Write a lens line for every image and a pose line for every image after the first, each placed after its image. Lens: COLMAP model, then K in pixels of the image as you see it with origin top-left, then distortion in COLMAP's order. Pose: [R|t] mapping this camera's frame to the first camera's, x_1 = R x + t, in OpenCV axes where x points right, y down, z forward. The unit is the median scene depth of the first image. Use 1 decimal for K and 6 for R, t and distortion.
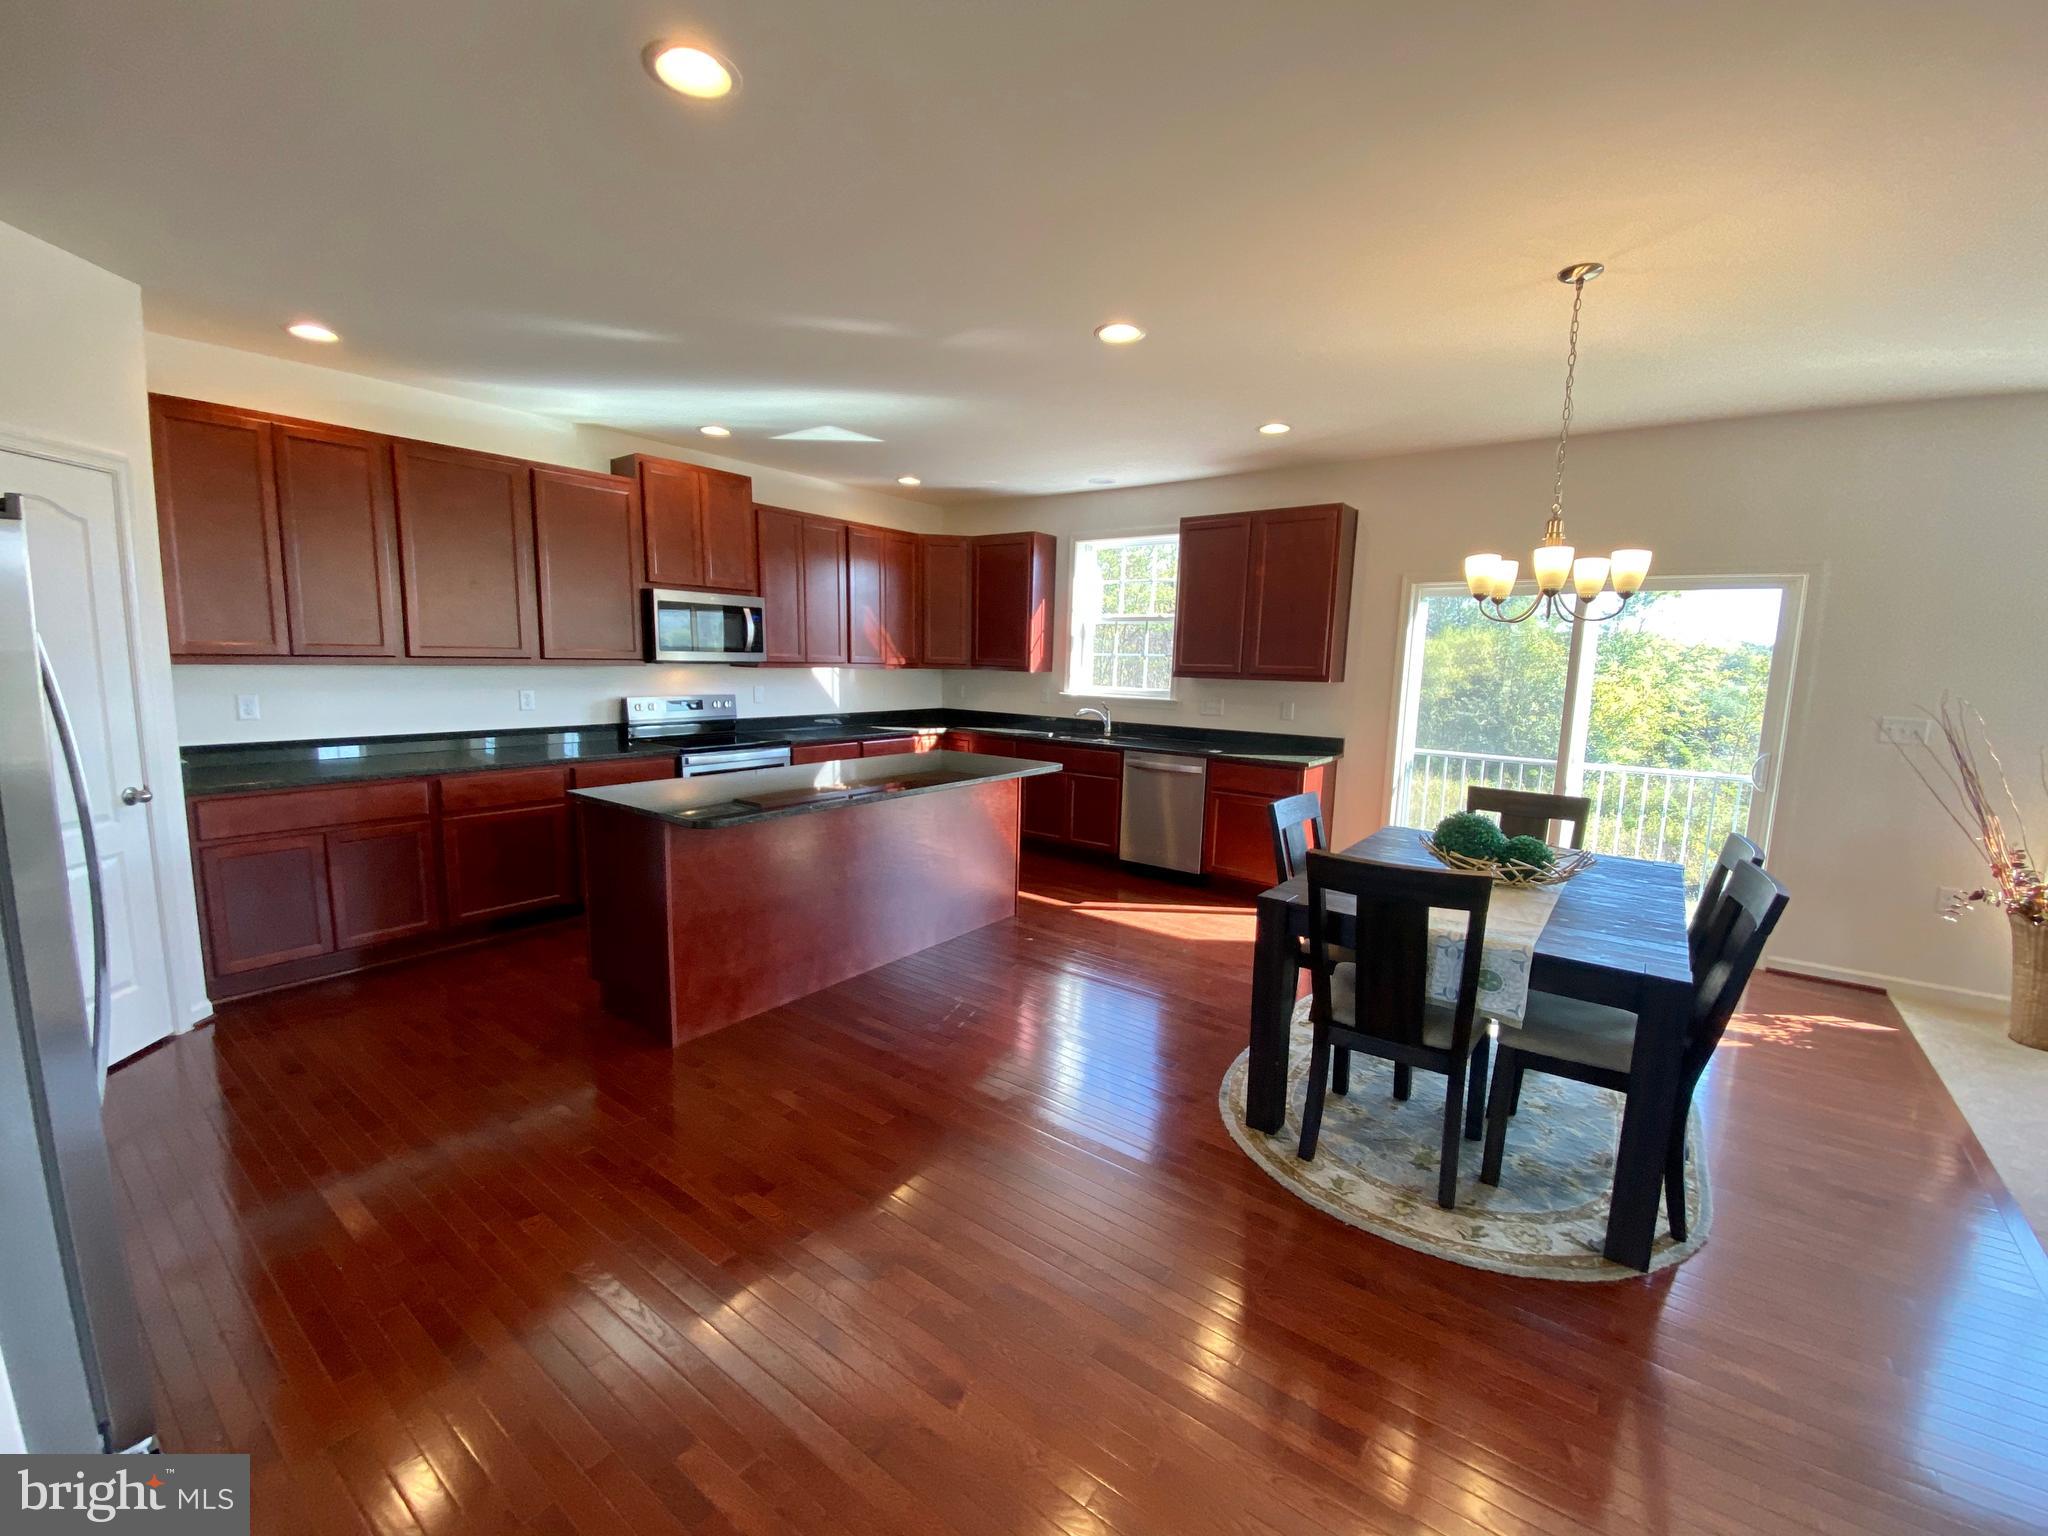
lens RADIAL K [[832.7, 0, 1039.9], [0, 832.7, 783.9], [0, 0, 1]] dist [-0.003431, -0.000703]
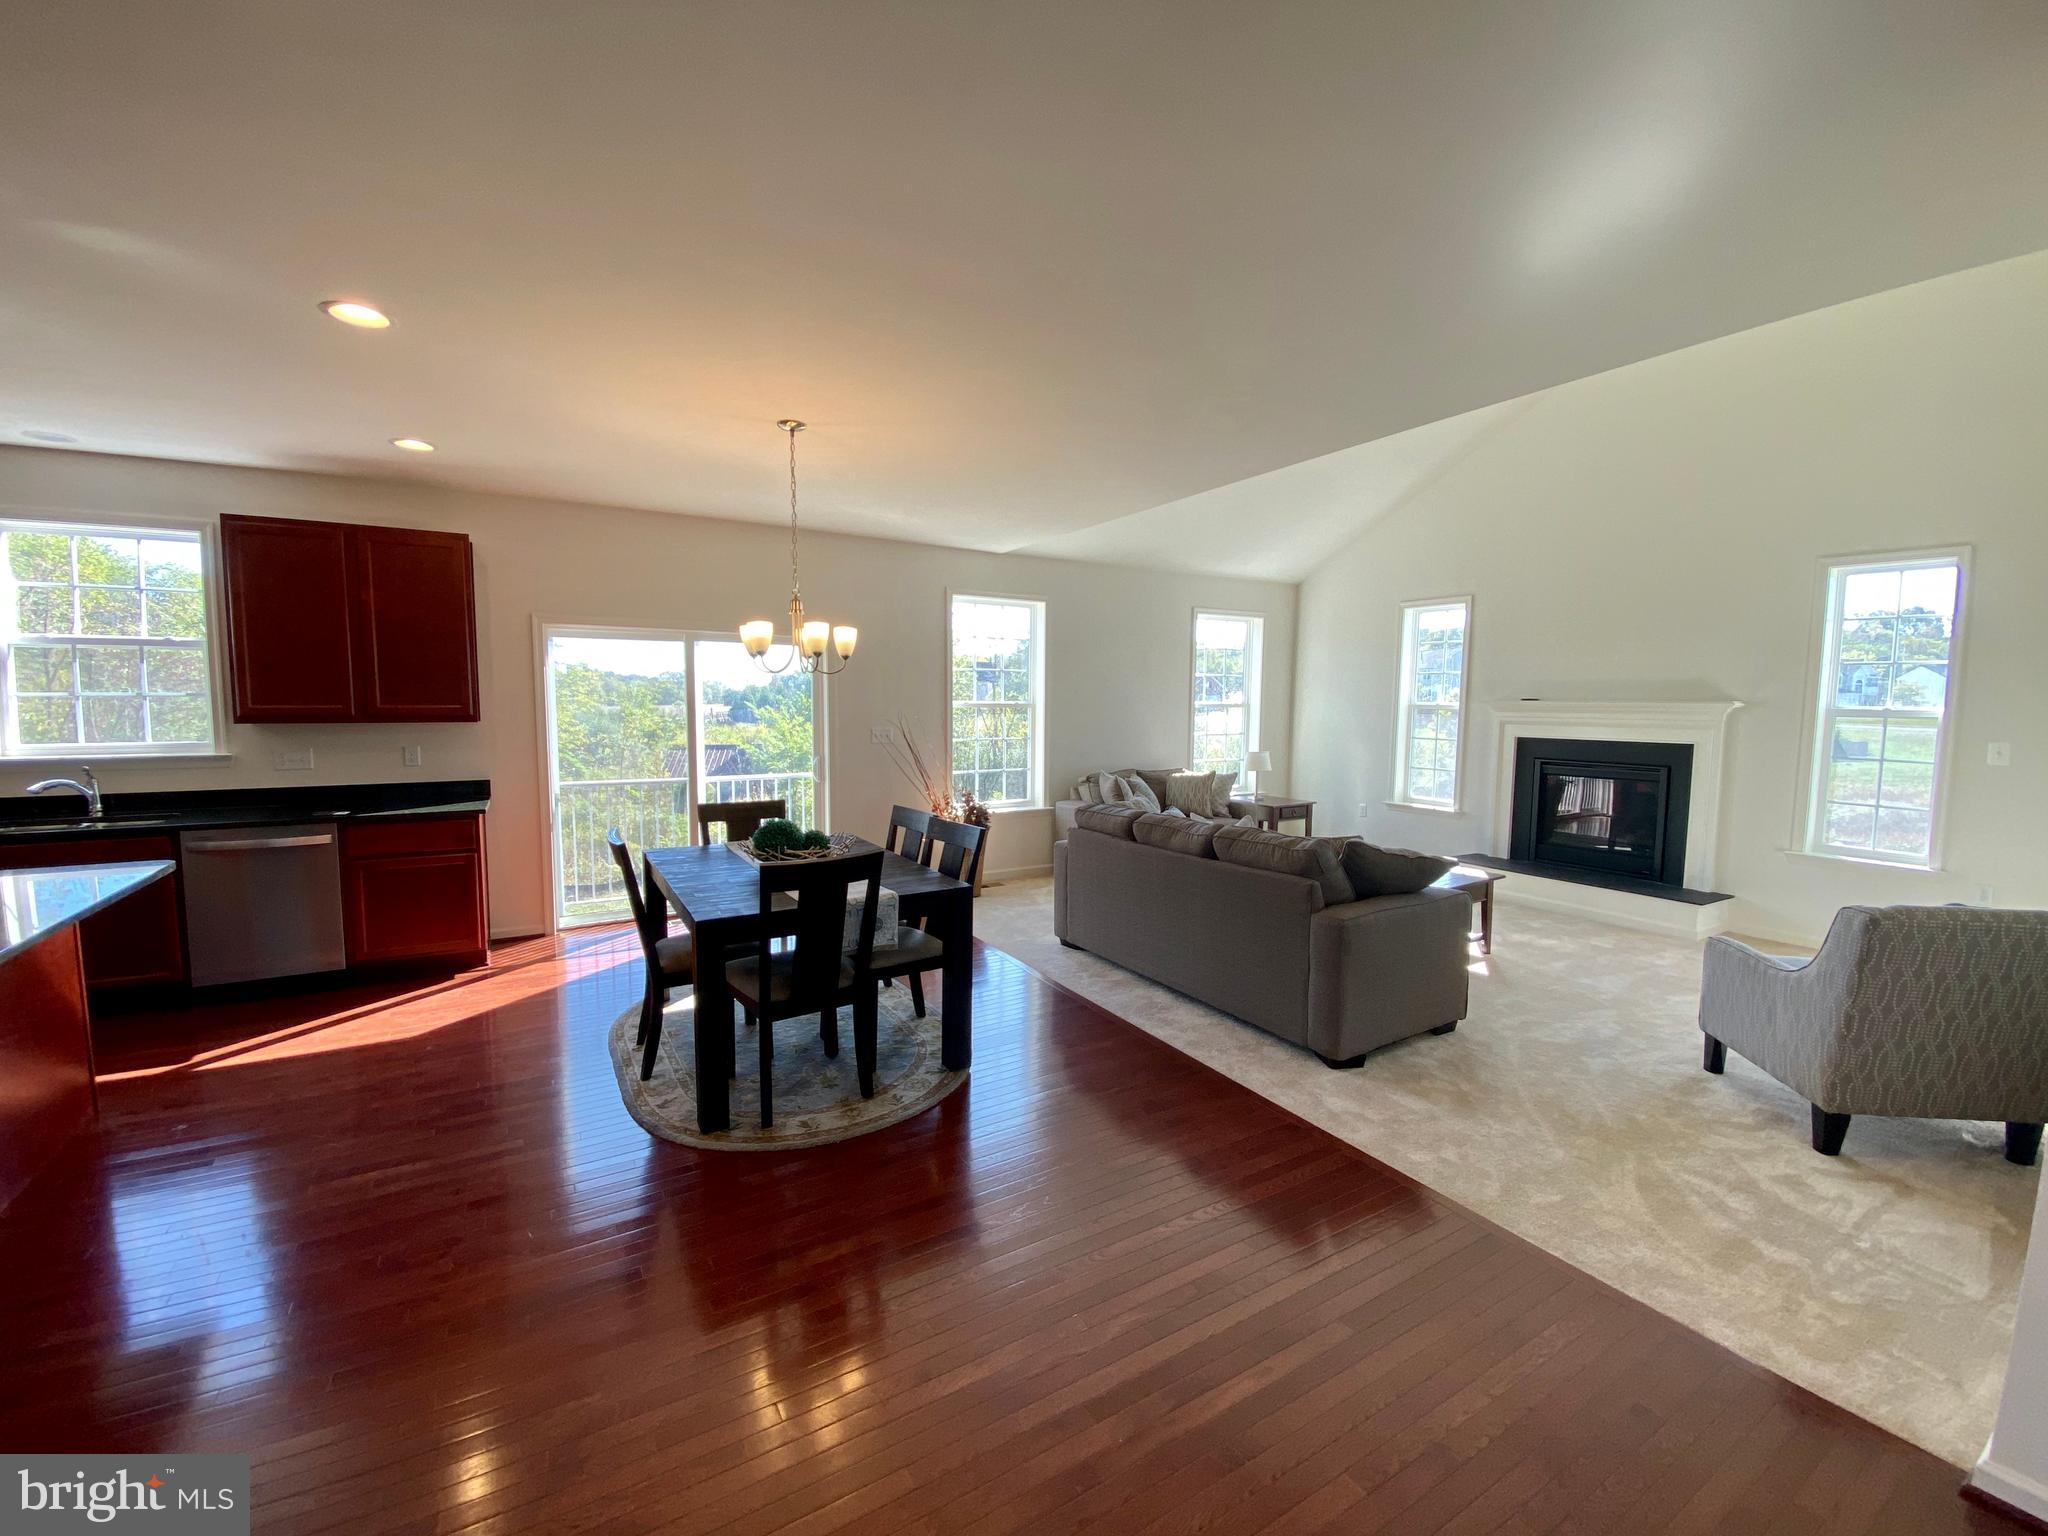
lens RADIAL K [[832.7, 0, 1035.4], [0, 832.7, 779.1], [0, 0, 1]] dist [-0.003431, -0.000703]
pose [[0.363617, -0.109465, 0.925094, -0.280979], [0.140789, 0.988122, 0.061585, -0.025990], [-0.920848, 0.107850, 0.374710, 0.077081]]
